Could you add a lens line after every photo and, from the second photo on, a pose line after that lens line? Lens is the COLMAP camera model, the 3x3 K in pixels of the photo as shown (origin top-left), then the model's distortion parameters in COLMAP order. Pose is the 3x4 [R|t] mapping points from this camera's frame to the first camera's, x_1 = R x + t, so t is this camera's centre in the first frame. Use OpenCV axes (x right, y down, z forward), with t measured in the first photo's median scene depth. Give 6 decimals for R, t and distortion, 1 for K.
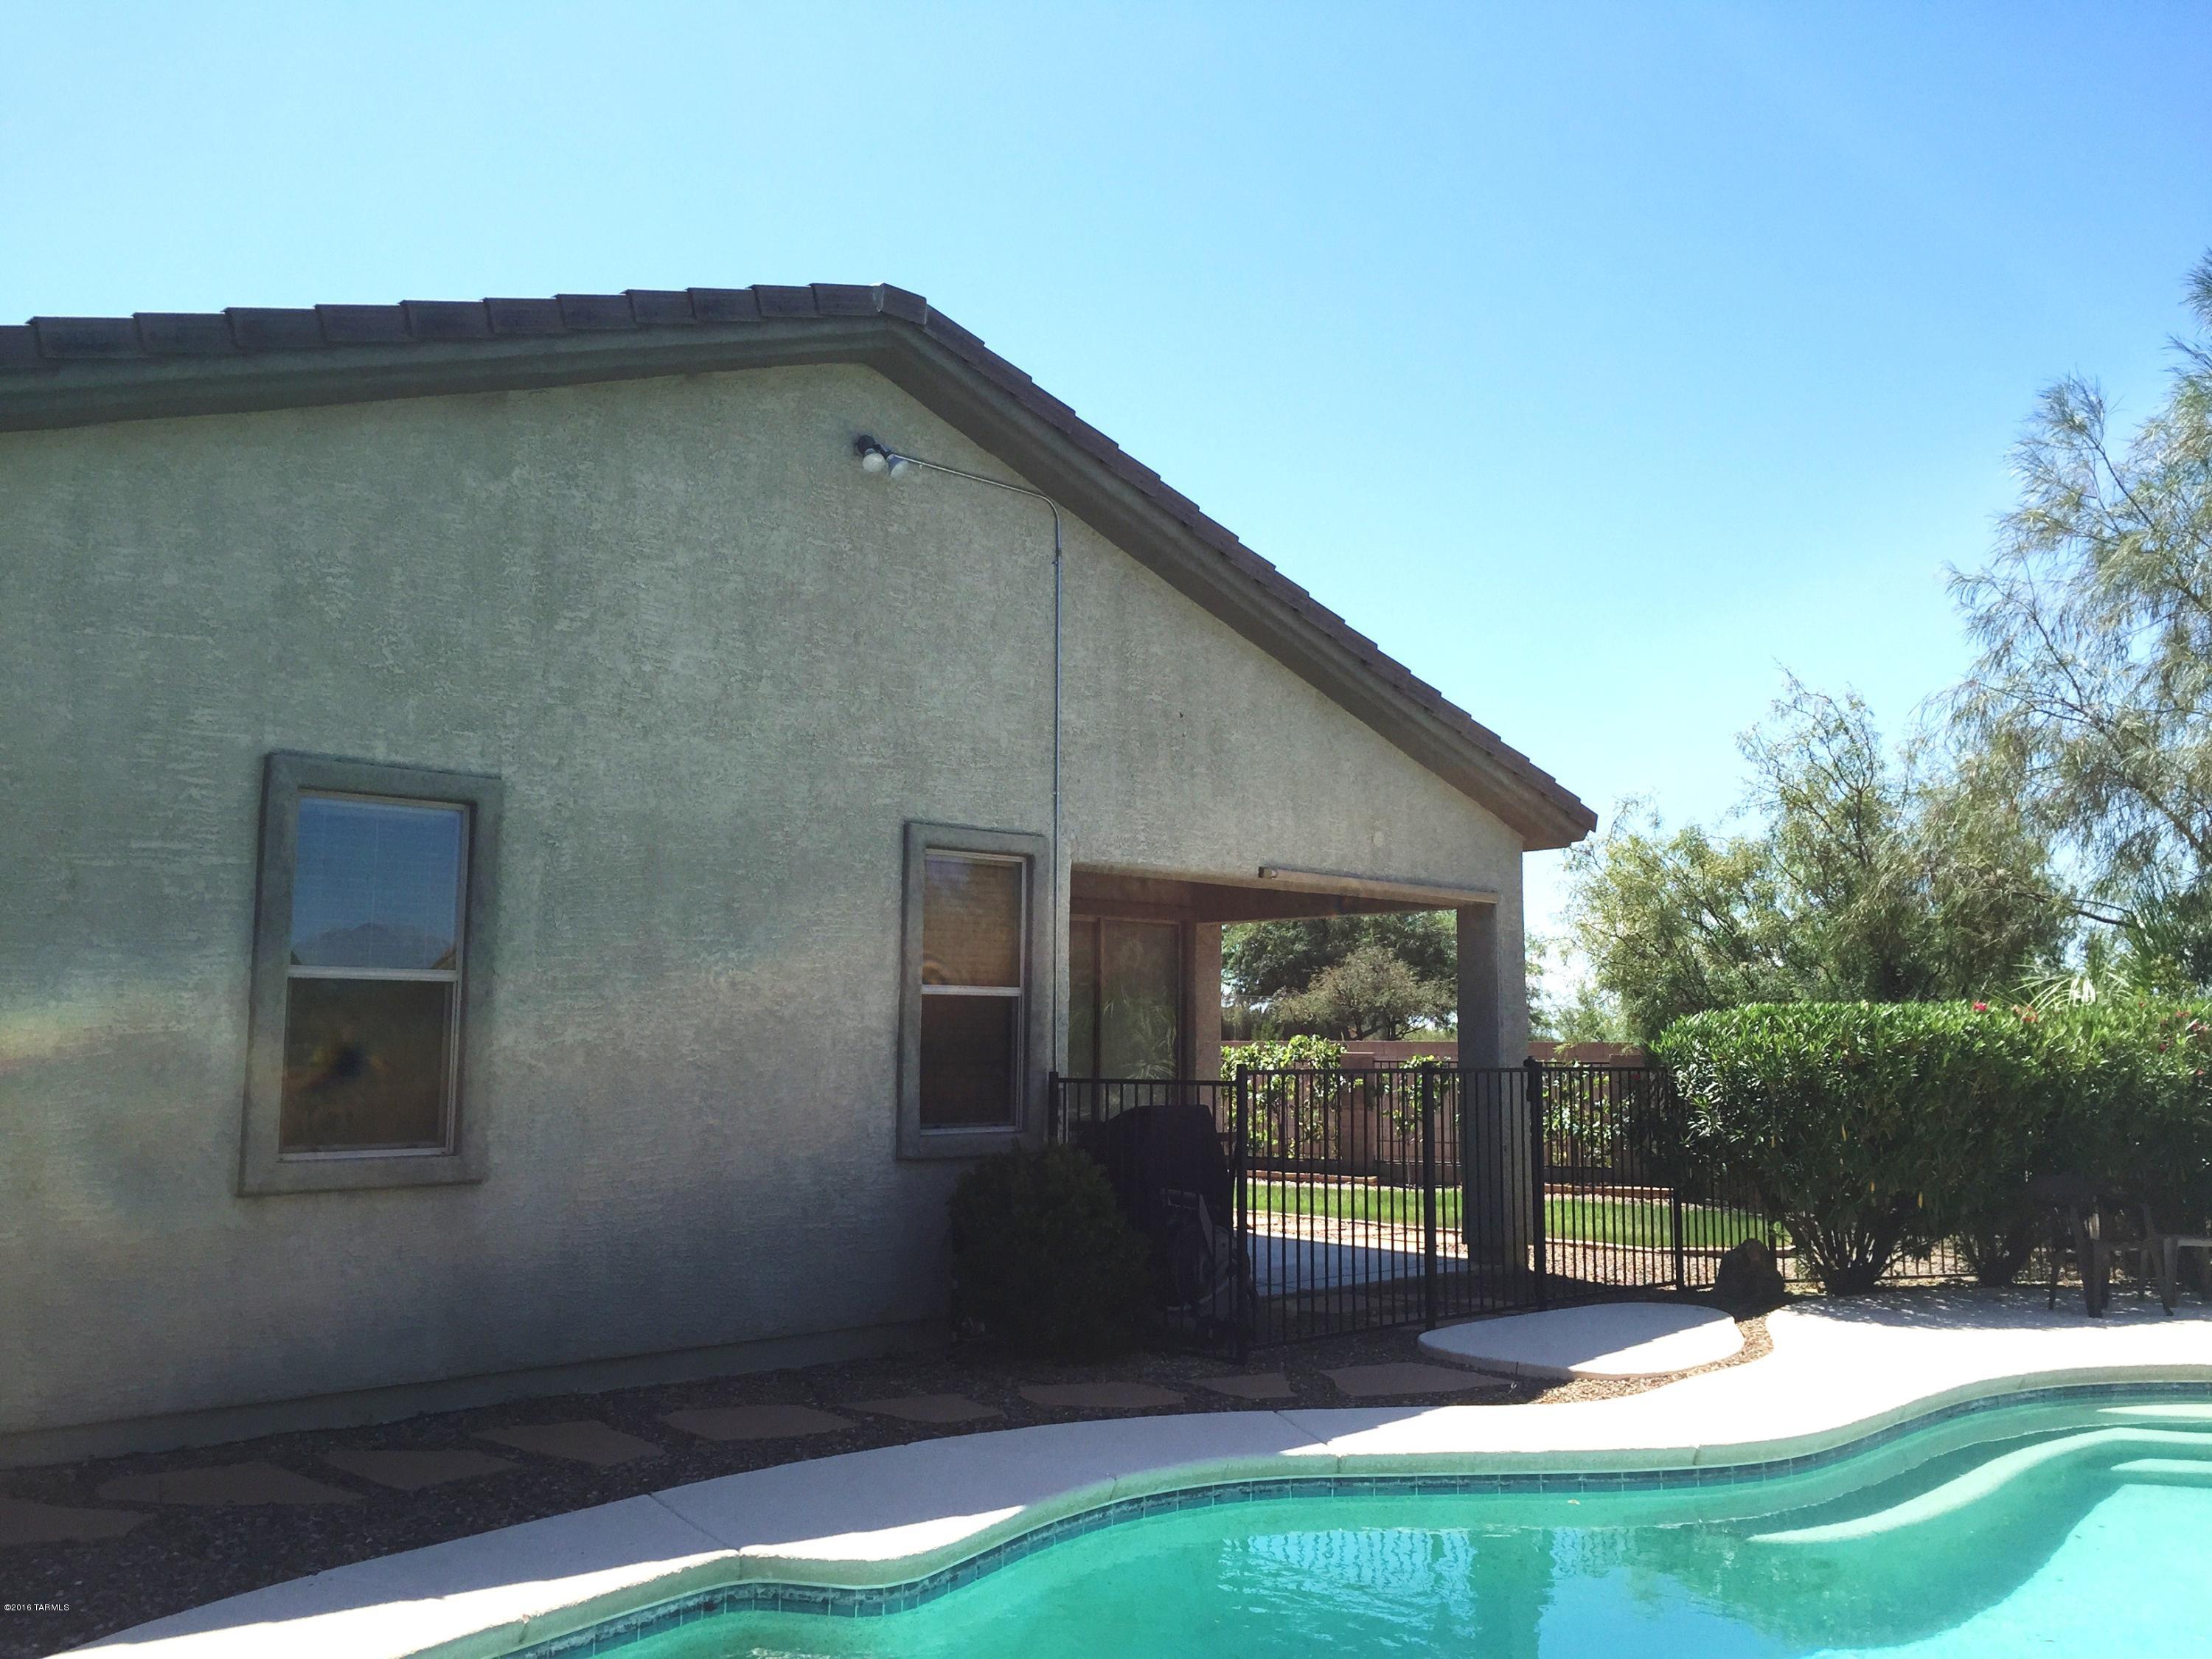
lens RADIAL K [[1885.5, 0, 1100.2], [0, 1885.5, 833.4], [0, 0, 1]] dist [0.047939, -0.021719]
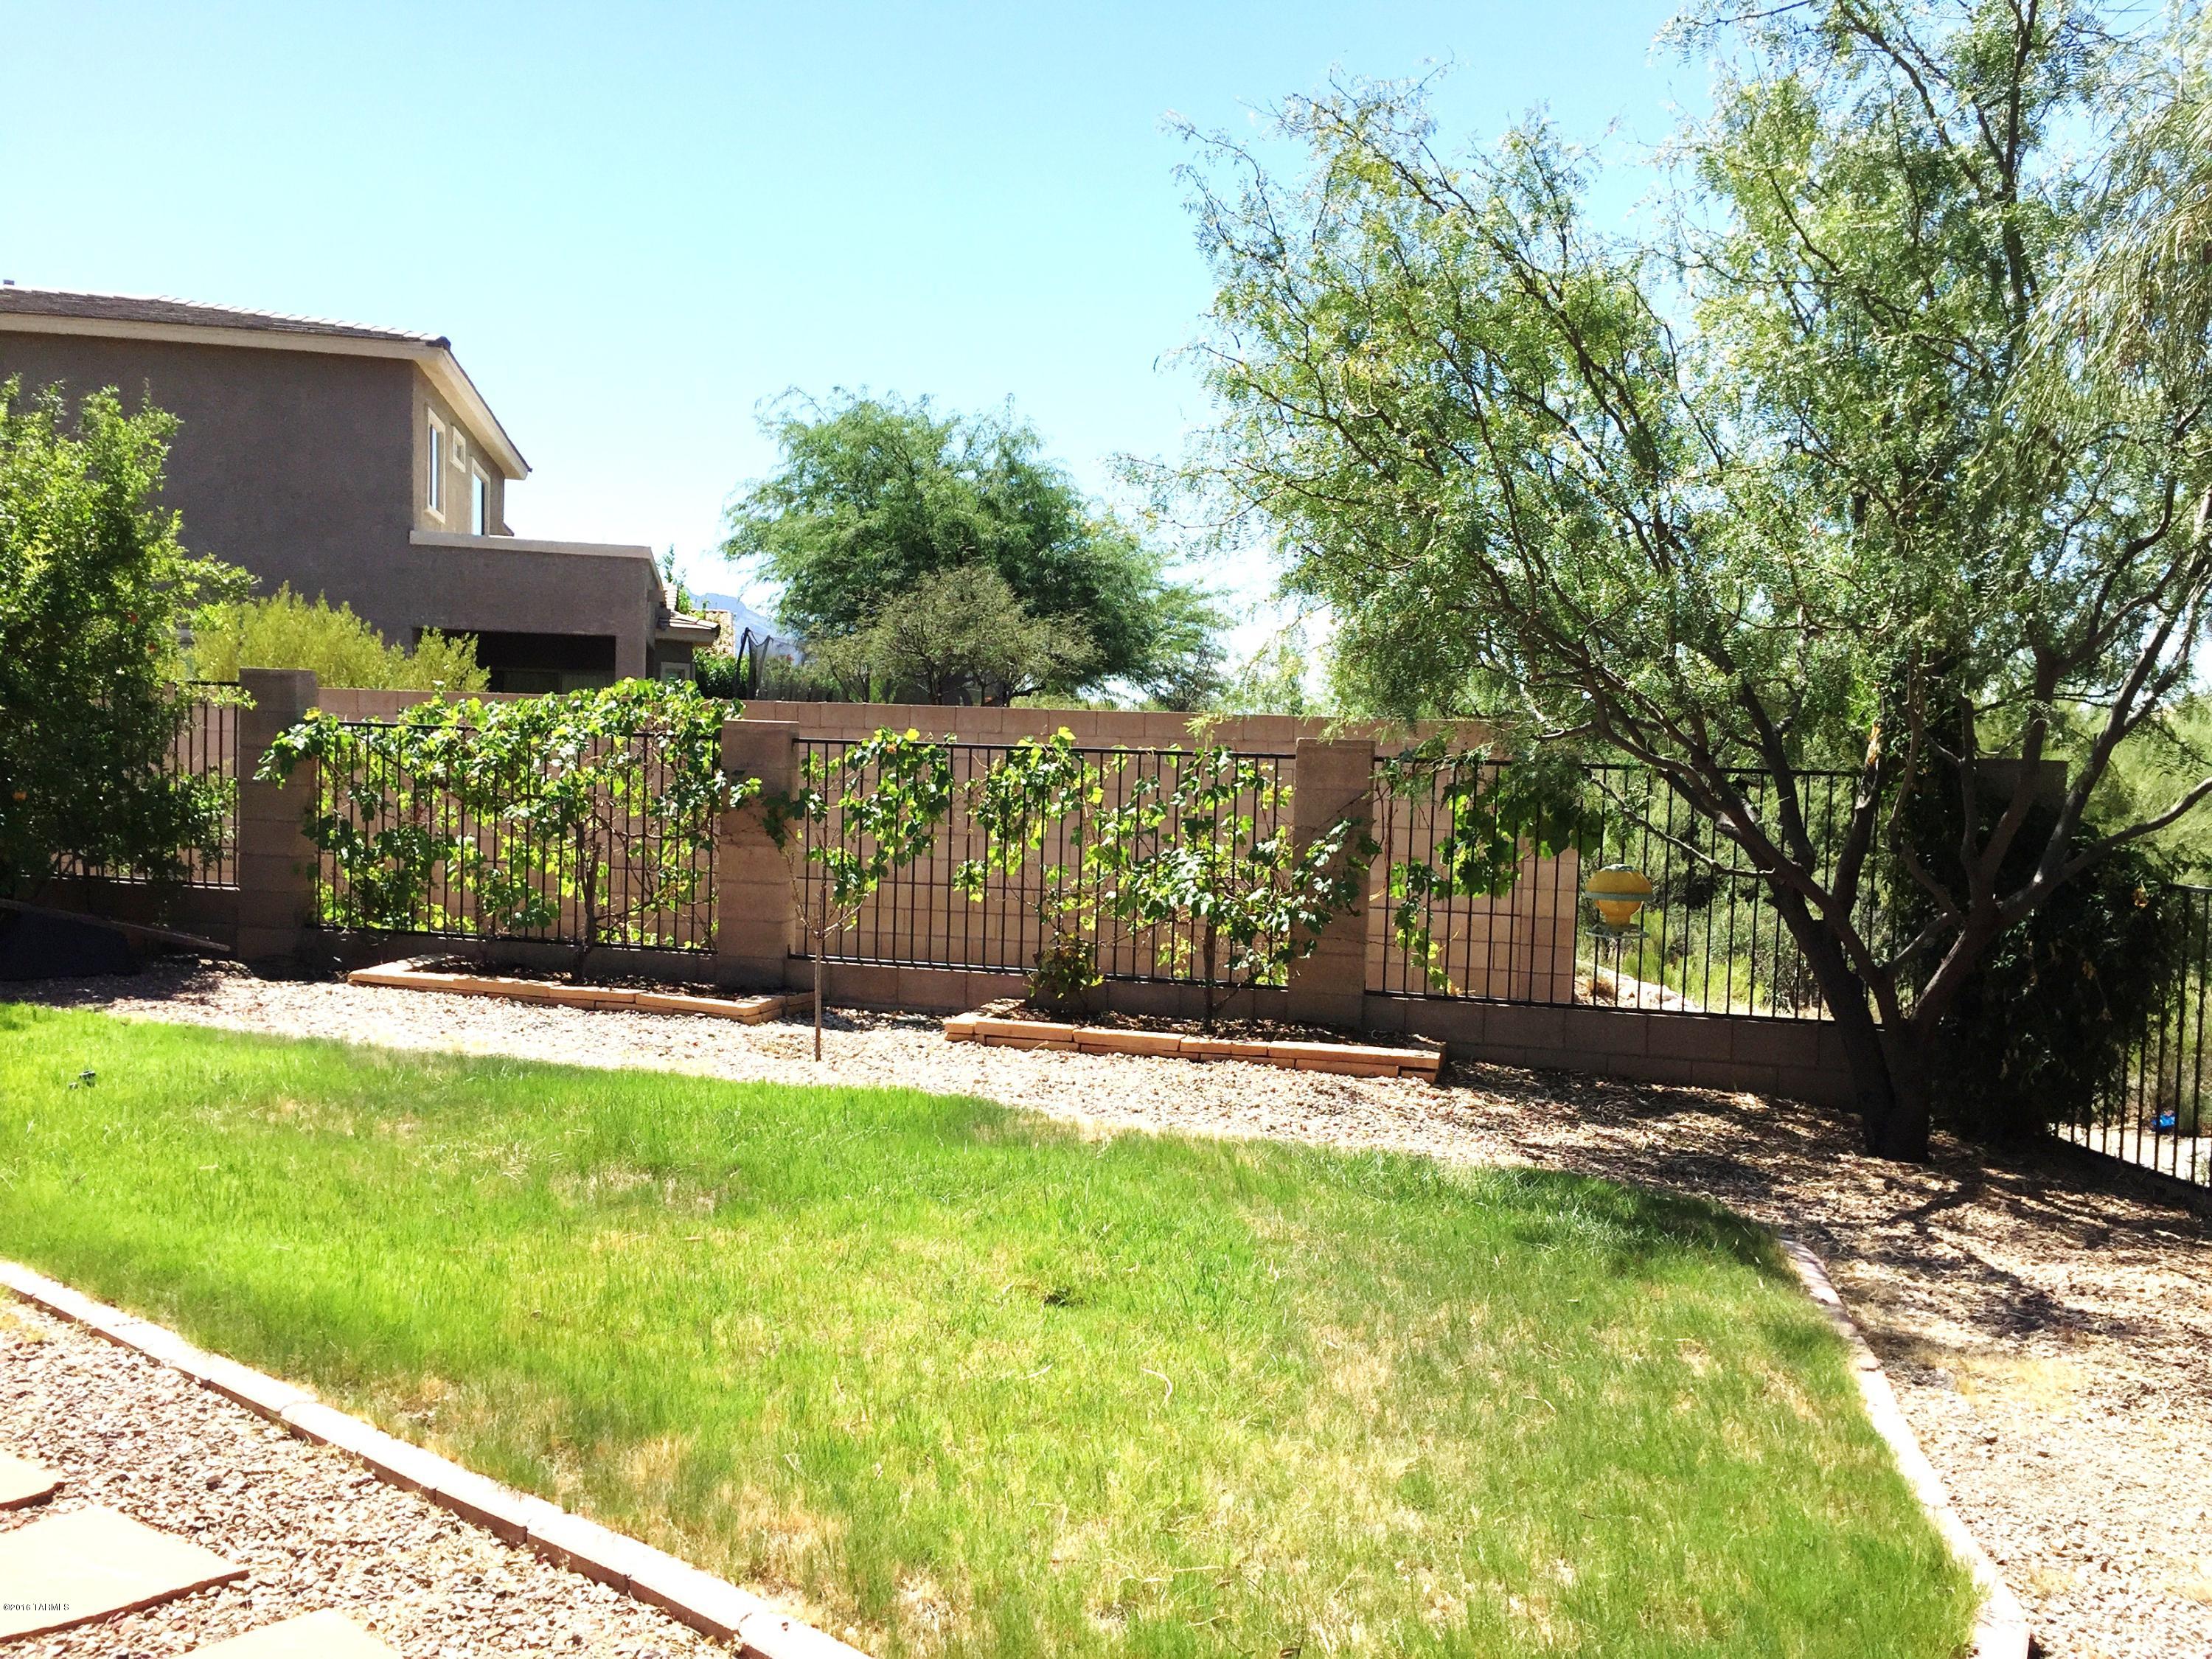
lens RADIAL K [[1885.5, 0, 1100.2], [0, 1885.5, 833.4], [0, 0, 1]] dist [0.047939, -0.021719]
pose [[0.989558, 0.022930, 0.142298, 0.155596], [-0.046660, 0.985065, 0.165740, 0.064815], [-0.136373, -0.170649, 0.975849, 0.551048]]
